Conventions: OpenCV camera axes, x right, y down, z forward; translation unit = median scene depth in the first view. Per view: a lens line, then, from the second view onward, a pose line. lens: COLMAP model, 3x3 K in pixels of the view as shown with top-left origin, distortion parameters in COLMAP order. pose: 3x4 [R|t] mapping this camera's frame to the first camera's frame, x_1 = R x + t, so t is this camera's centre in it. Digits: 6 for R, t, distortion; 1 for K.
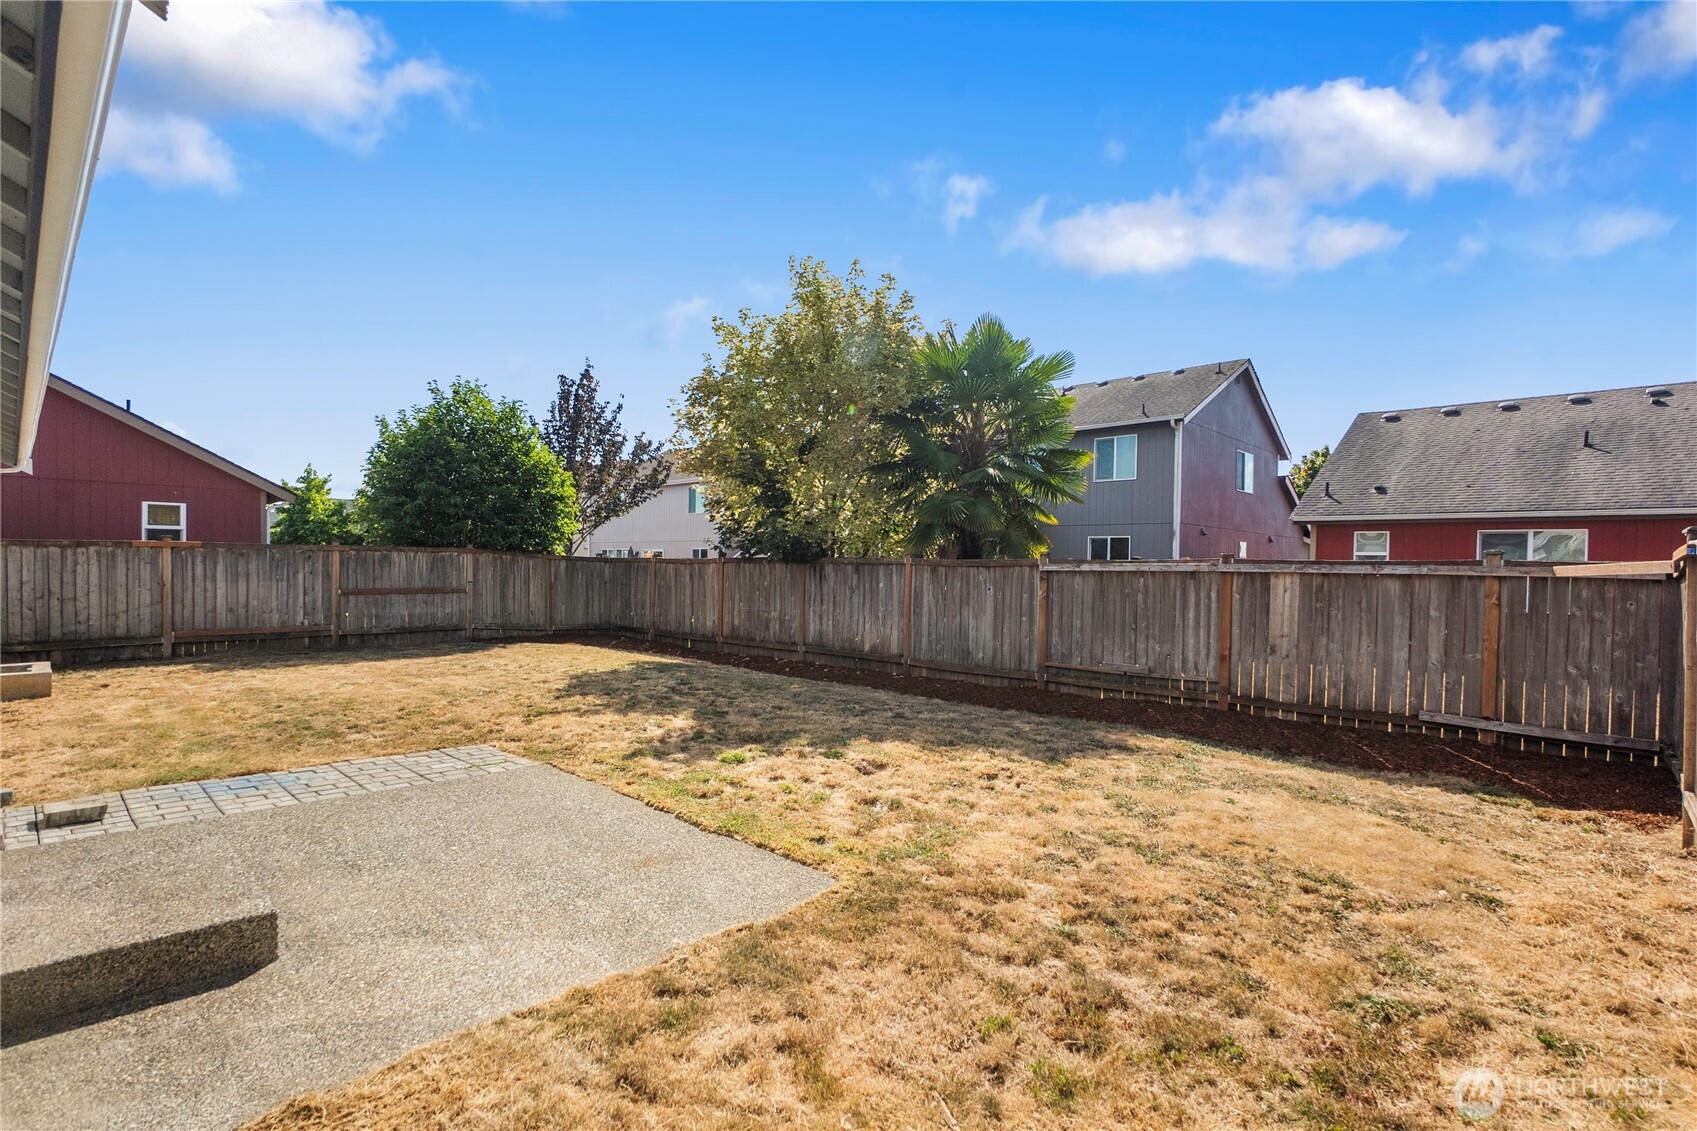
lens RADIAL K [[793.7, 0, 821.7], [0, 793.7, 566.0], [0, 0, 1]] dist [-0.000169, 0.000200]
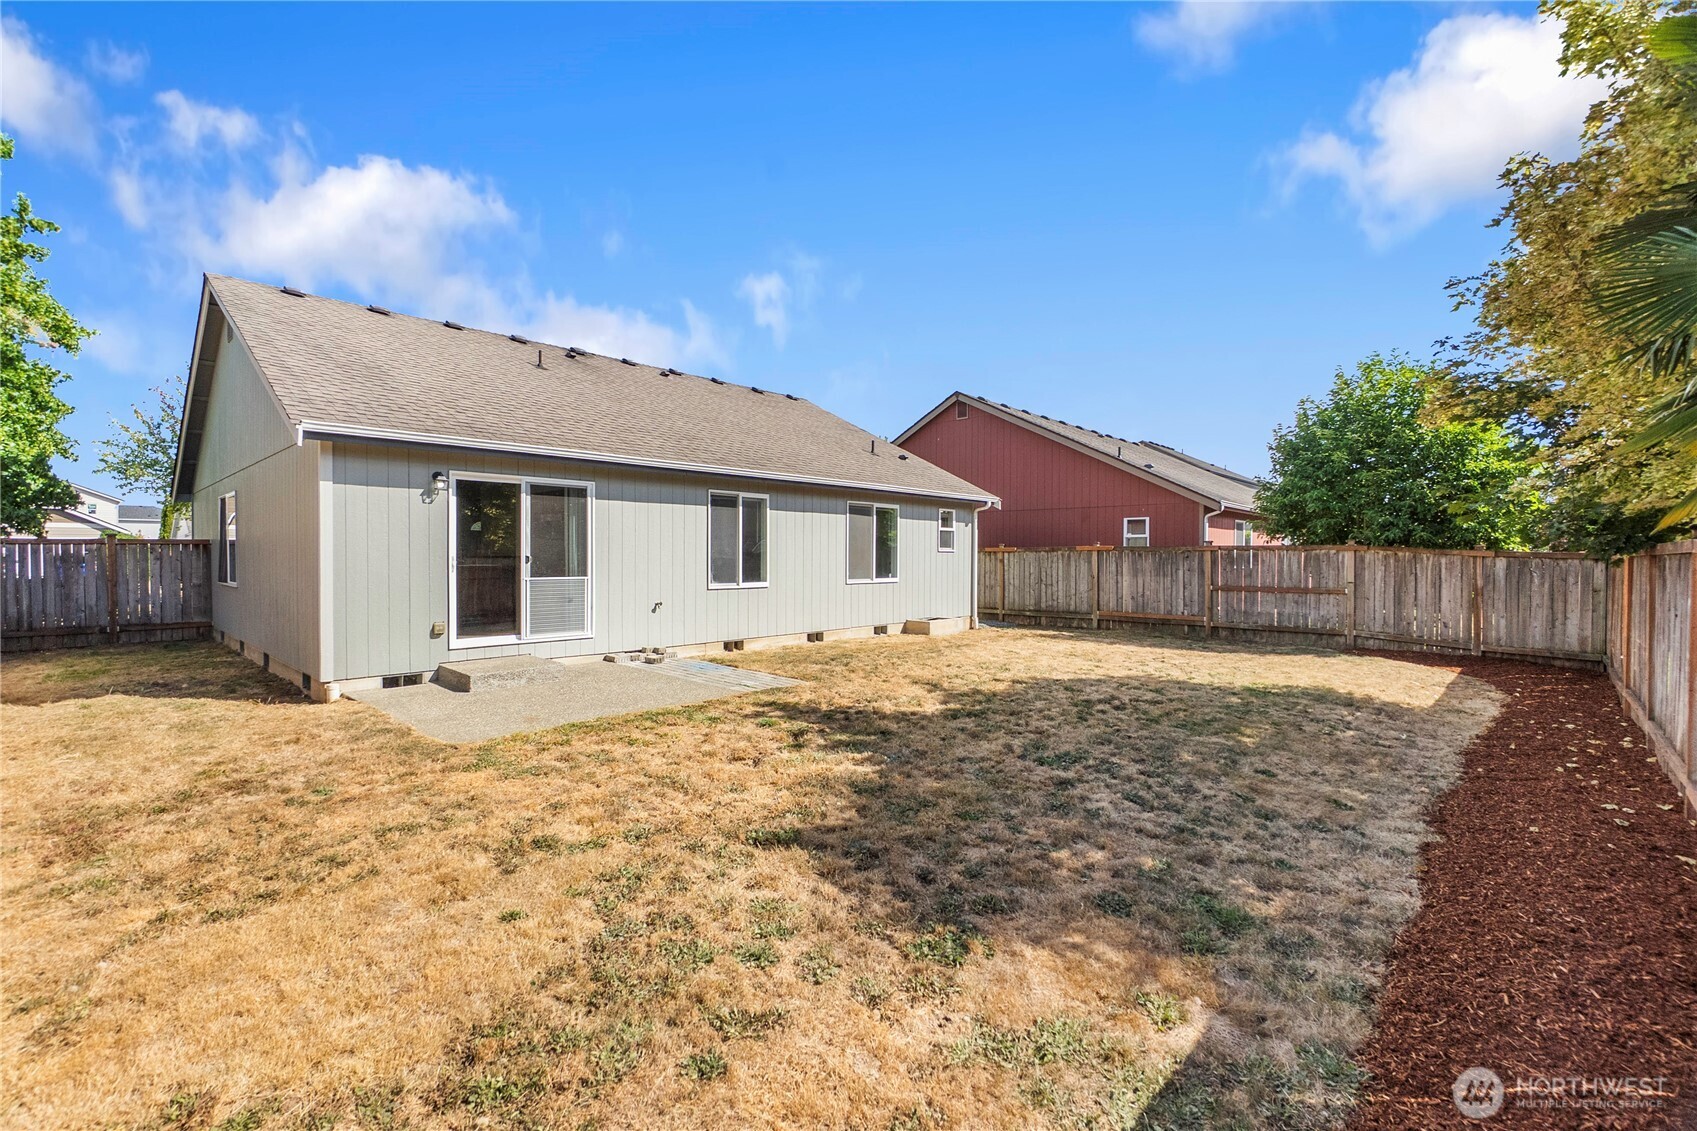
lens RADIAL K [[744.2, 0, 848.5], [0, 744.2, 565.5], [0, 0, 1]] dist [-0.001023, 0.000127]
pose [[0.012246, -0.000538, -0.999925, 0.429826], [-0.007675, 0.999970, -0.000632, 0.006365], [0.999896, 0.007683, 0.012242, 0.484394]]
